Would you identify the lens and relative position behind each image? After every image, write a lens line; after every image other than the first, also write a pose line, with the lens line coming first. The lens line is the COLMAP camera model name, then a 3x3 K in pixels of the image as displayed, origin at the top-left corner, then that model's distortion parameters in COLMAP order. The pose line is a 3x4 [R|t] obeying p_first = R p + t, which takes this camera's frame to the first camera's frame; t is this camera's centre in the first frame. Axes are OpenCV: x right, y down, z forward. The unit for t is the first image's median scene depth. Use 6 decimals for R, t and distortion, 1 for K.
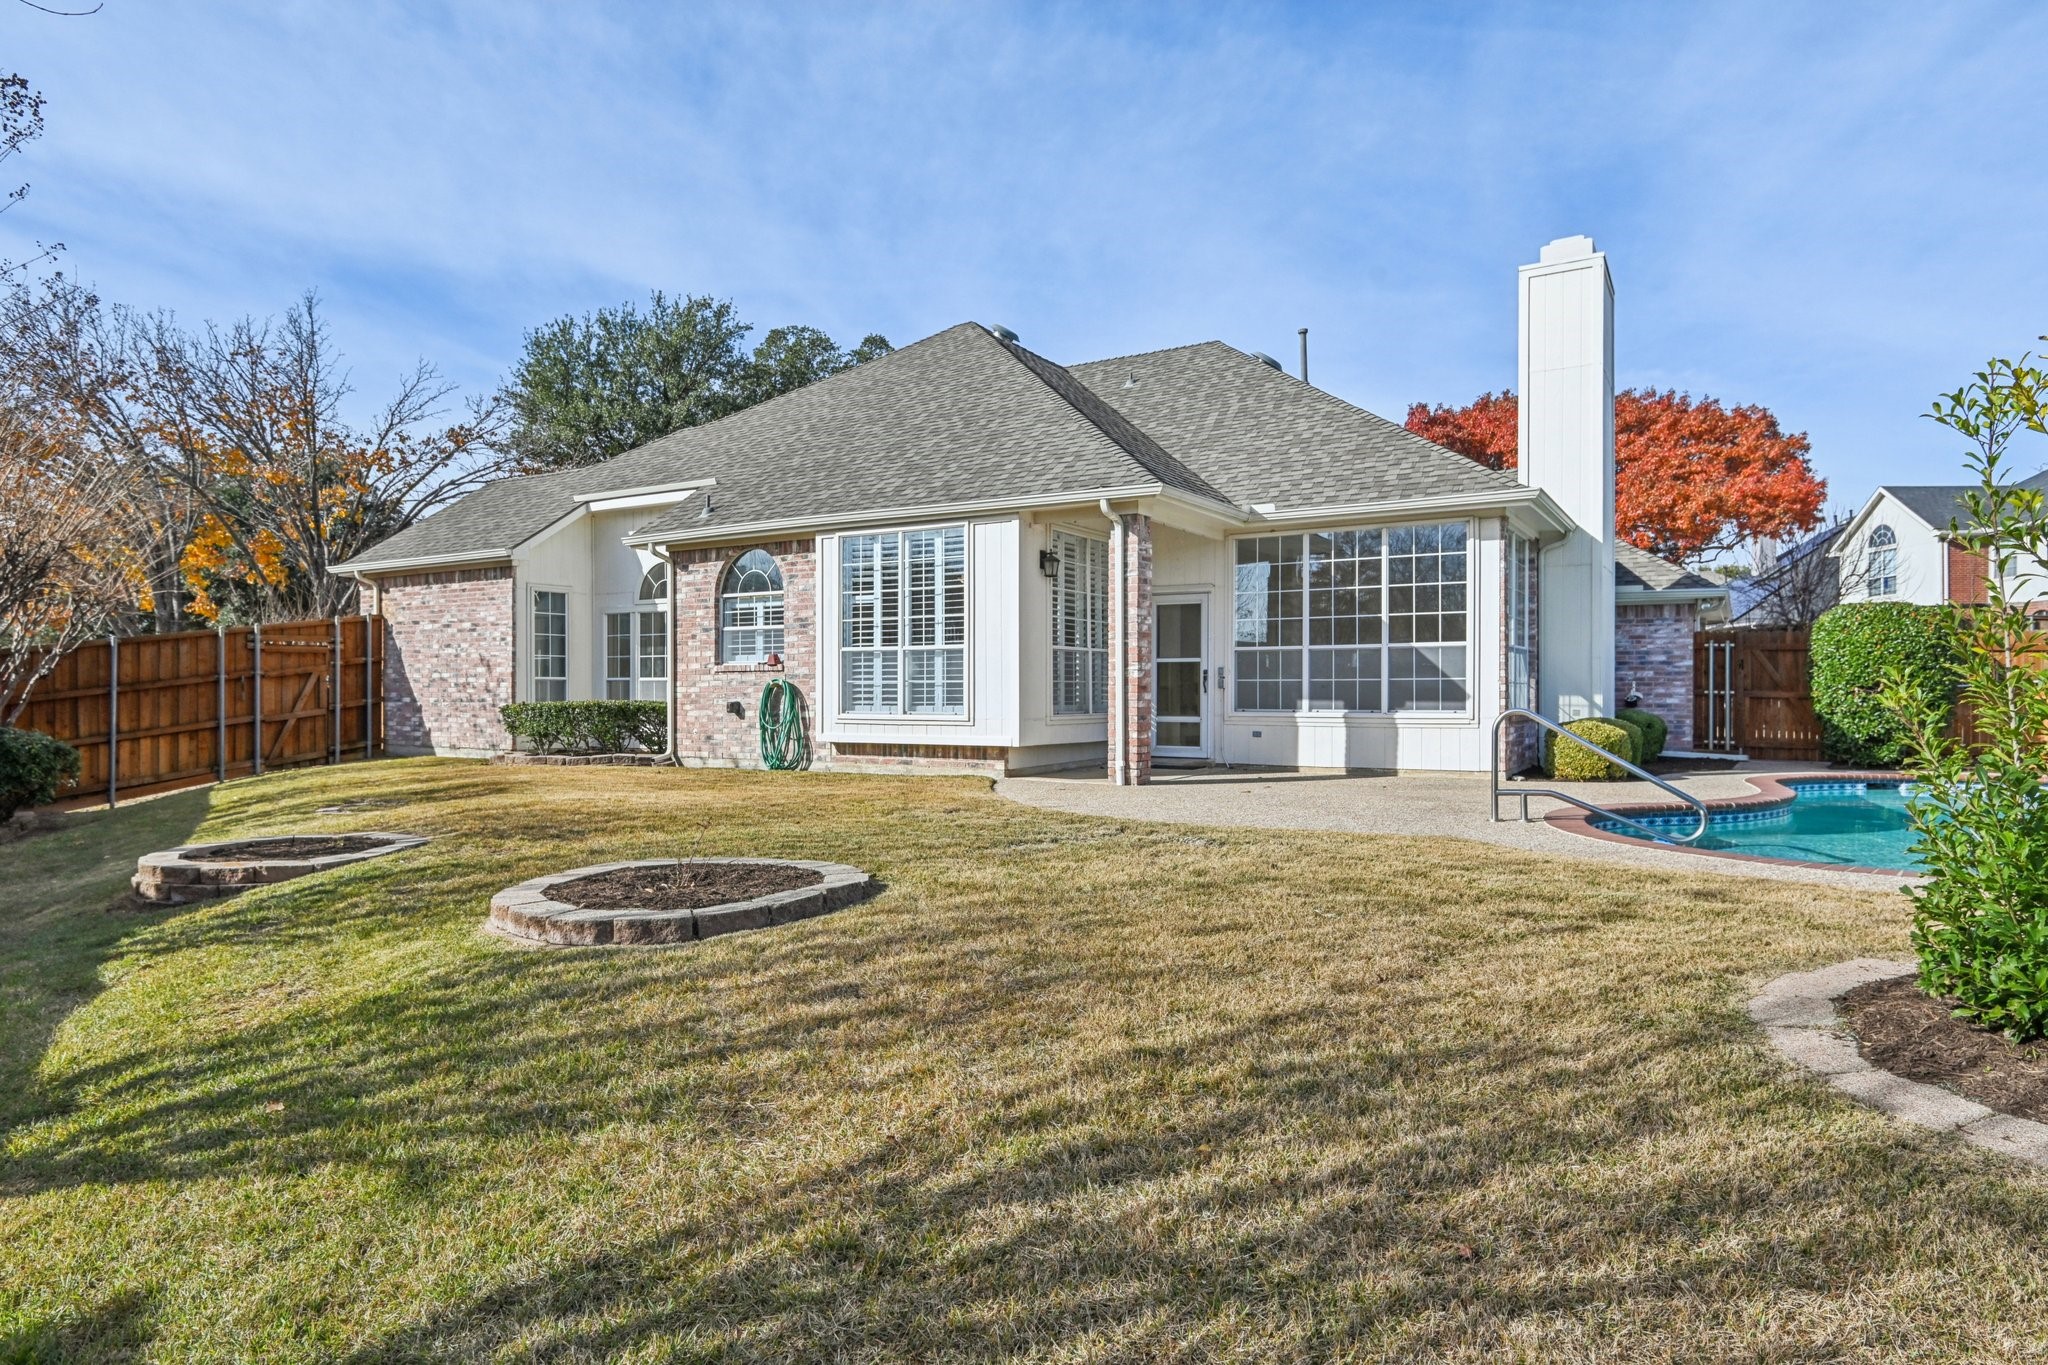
lens RADIAL K [[1164.6, 0, 1027.8], [0, 1164.6, 686.2], [0, 0, 1]] dist [-0.019210, -0.009876]
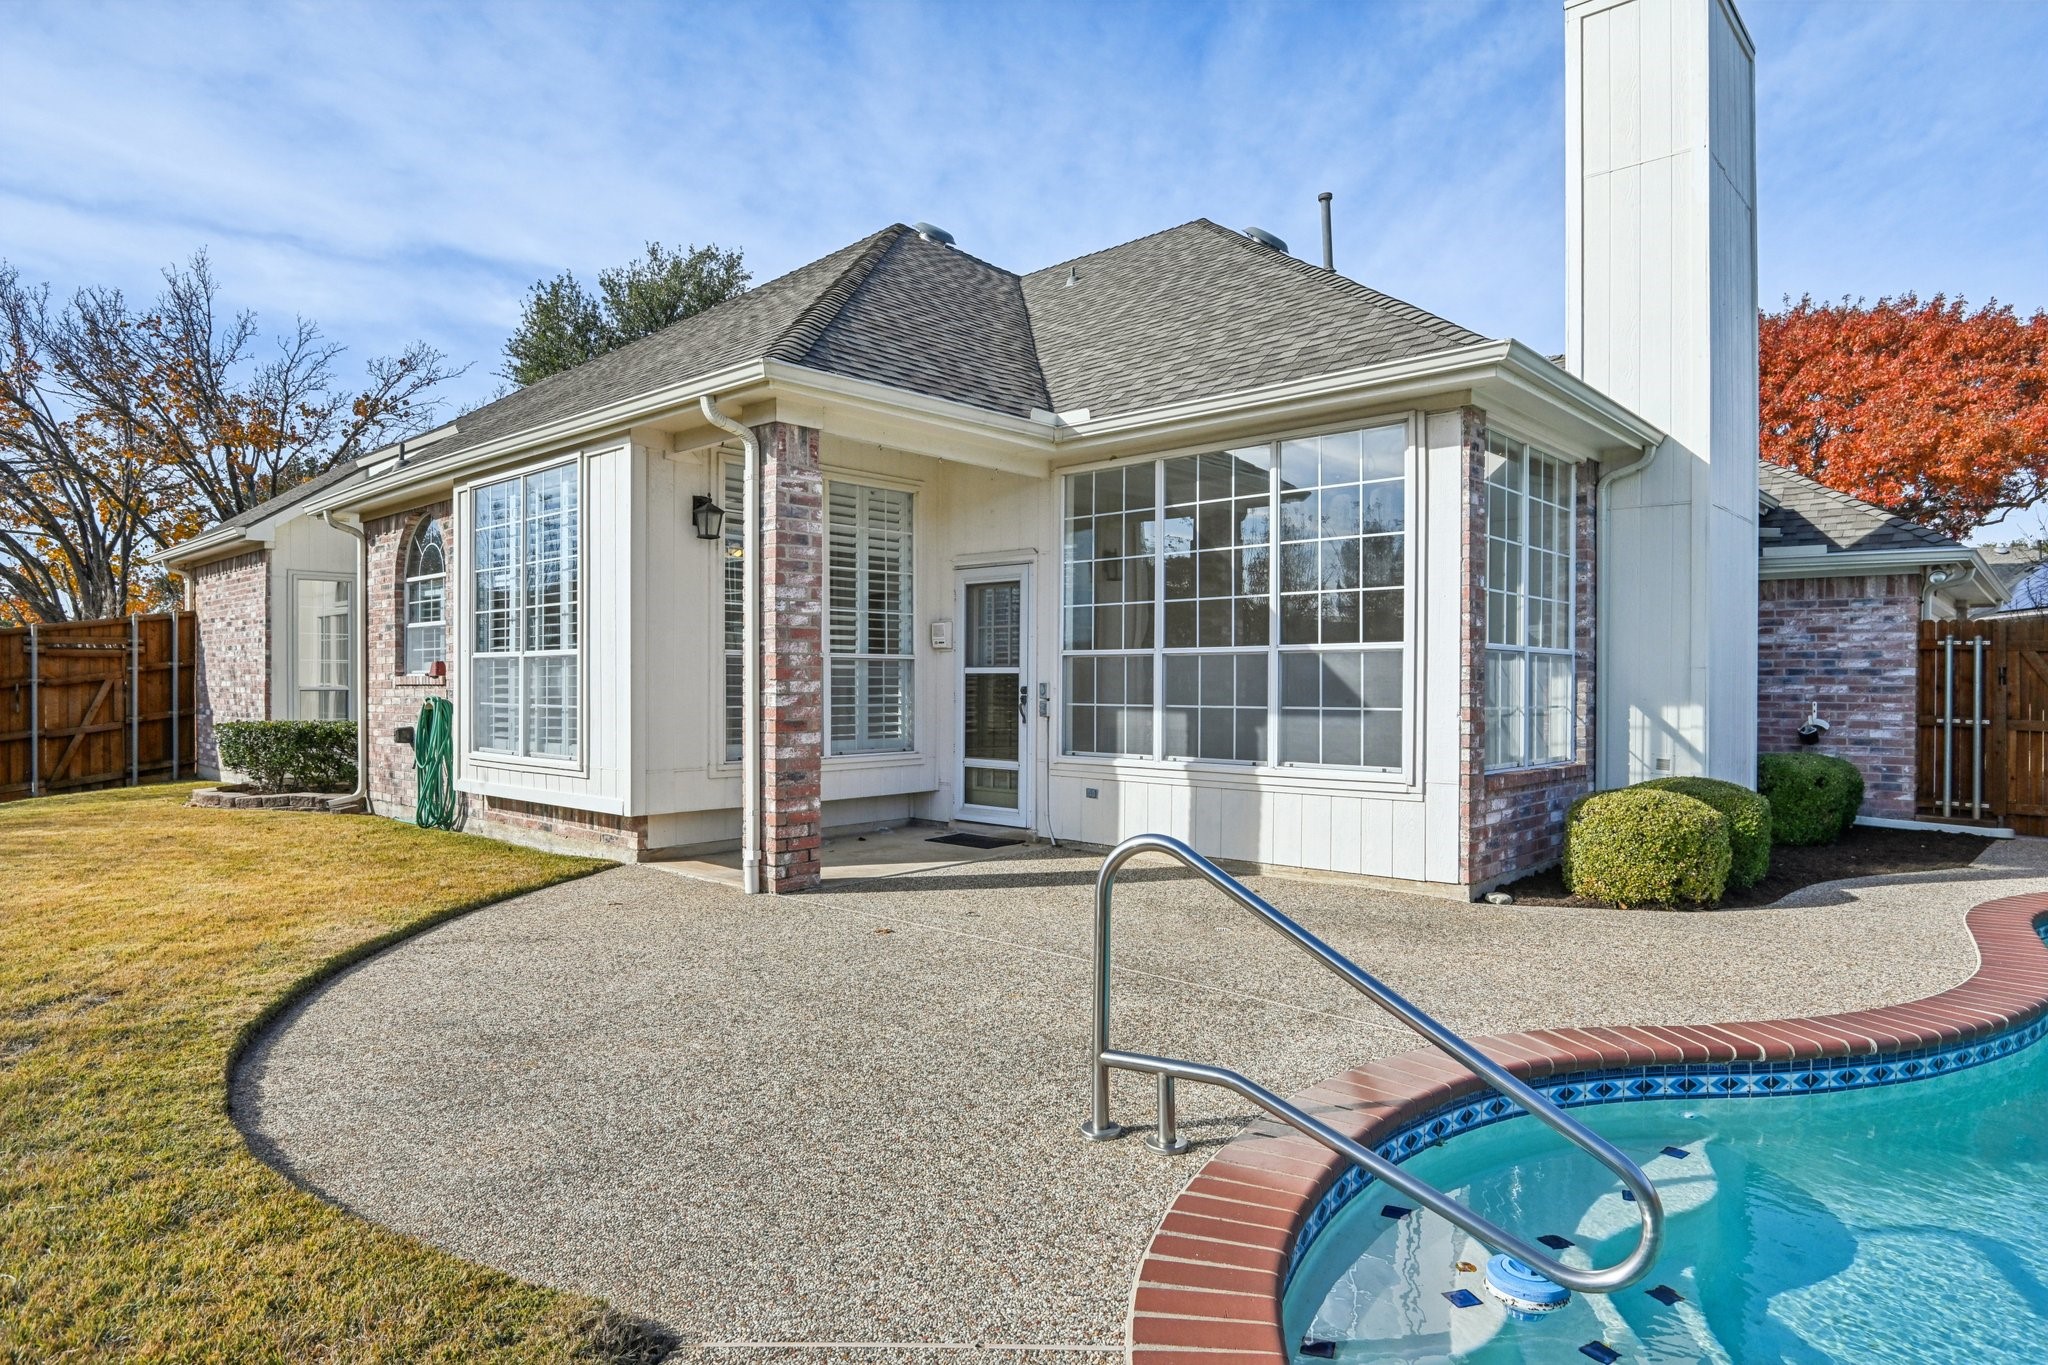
lens RADIAL K [[1164.6, 0, 1033.0], [0, 1164.6, 693.9], [0, 0, 1]] dist [-0.019210, -0.009876]
pose [[0.982999, 0.004698, -0.183552, 0.241692], [-0.002337, 0.999912, 0.013079, -0.016299], [0.183598, -0.012428, 0.982923, 0.340557]]
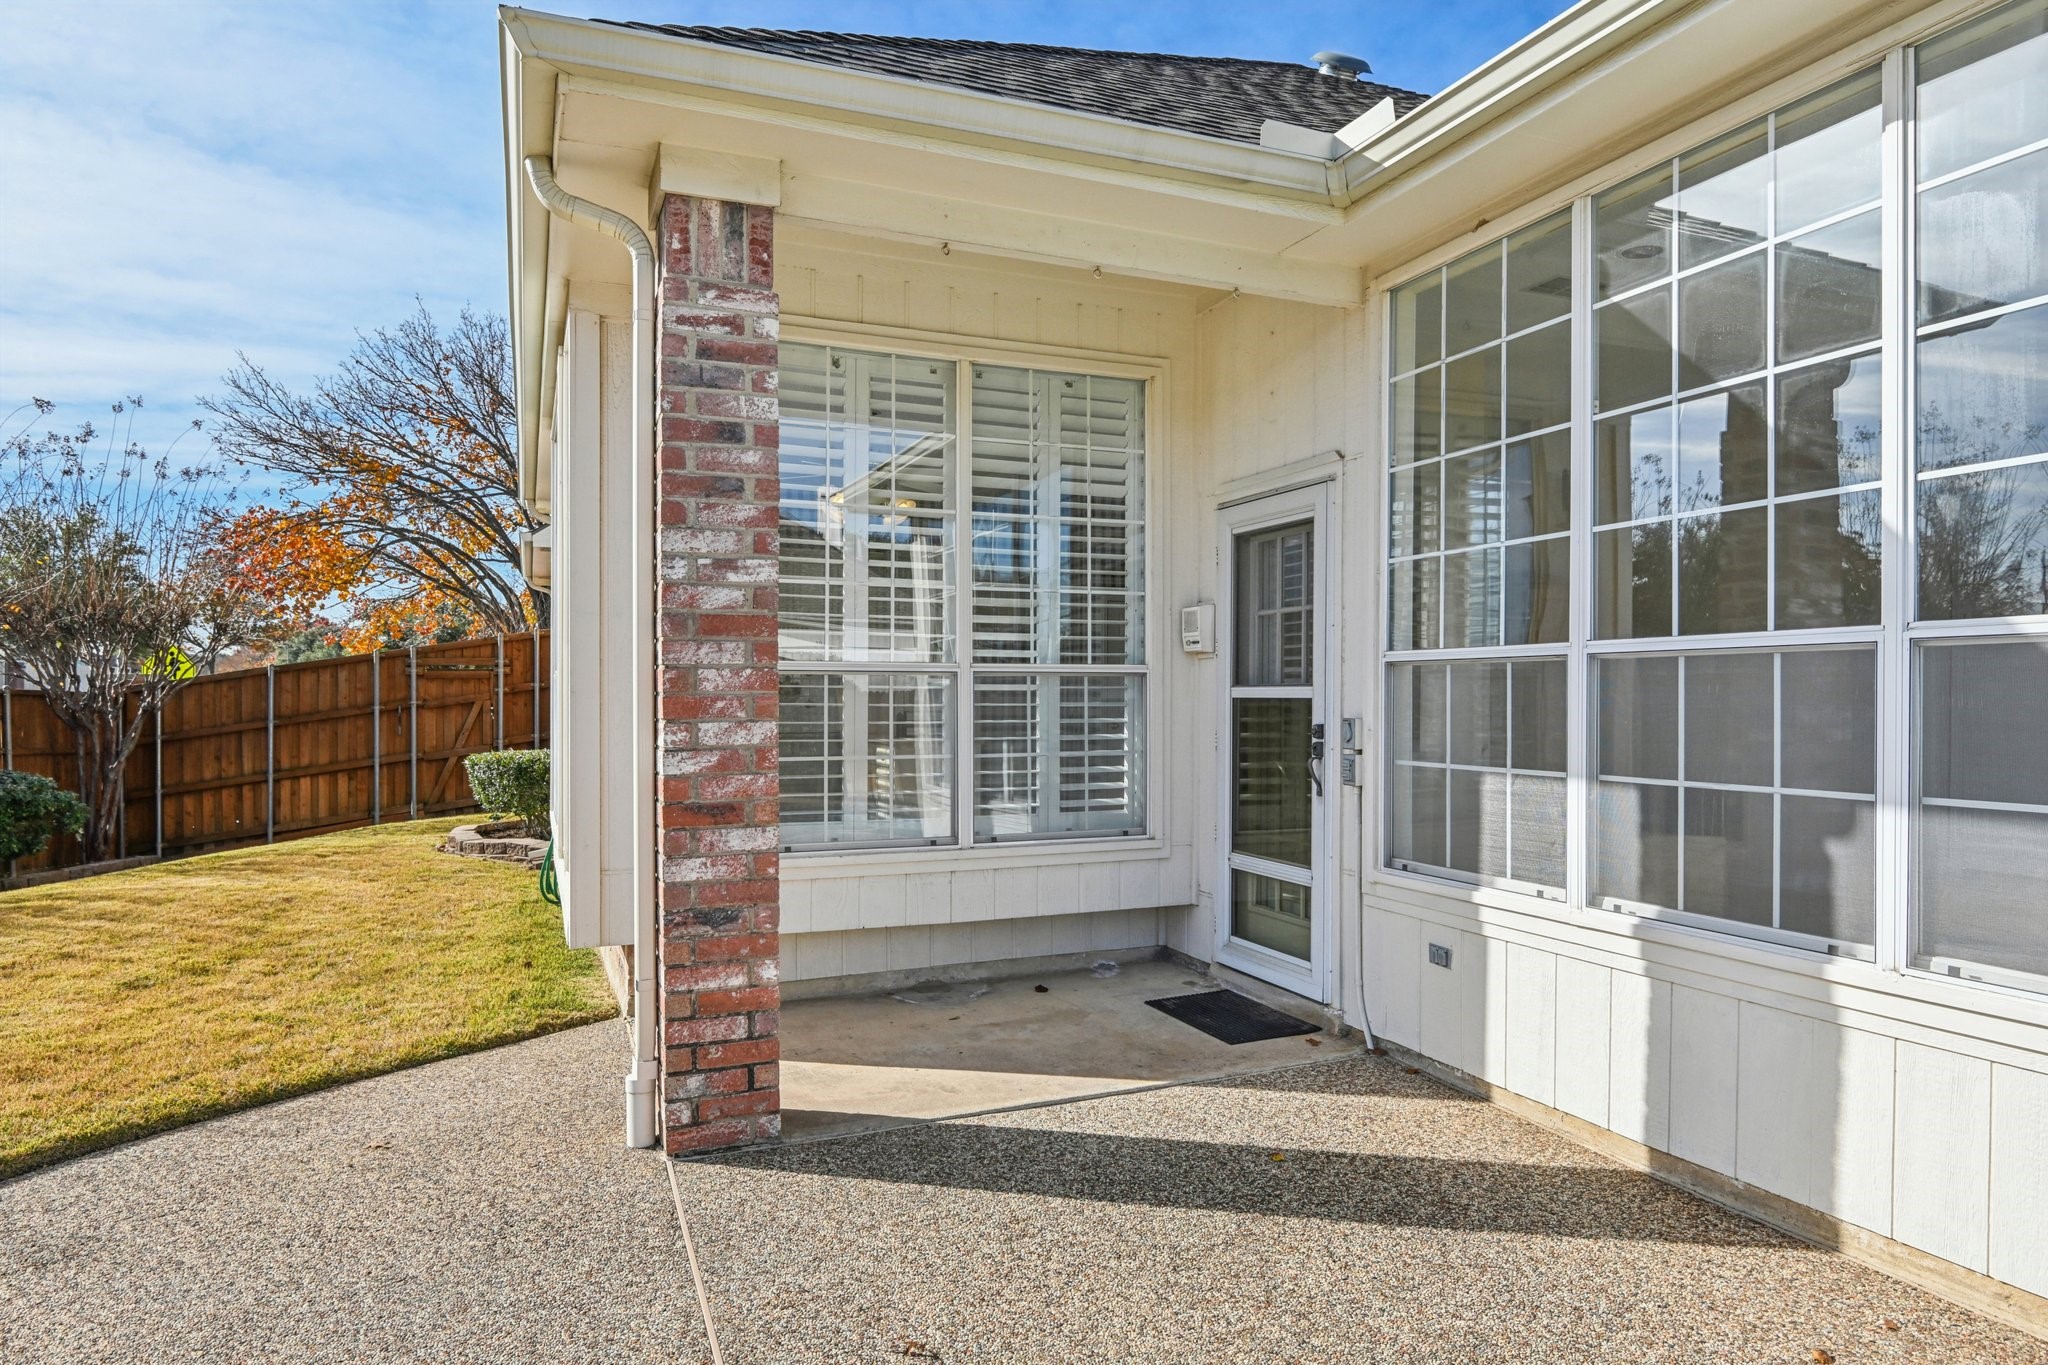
lens RADIAL K [[1219.4, 0, 1036.3], [0, 1219.4, 706.4], [0, 0, 1]] dist [-0.016369, 0.002419]
pose [[0.812866, 0.004896, -0.582431, 0.251997], [0.002850, 0.999919, 0.012383, -0.020710], [0.582444, -0.011725, 0.812786, 0.605719]]
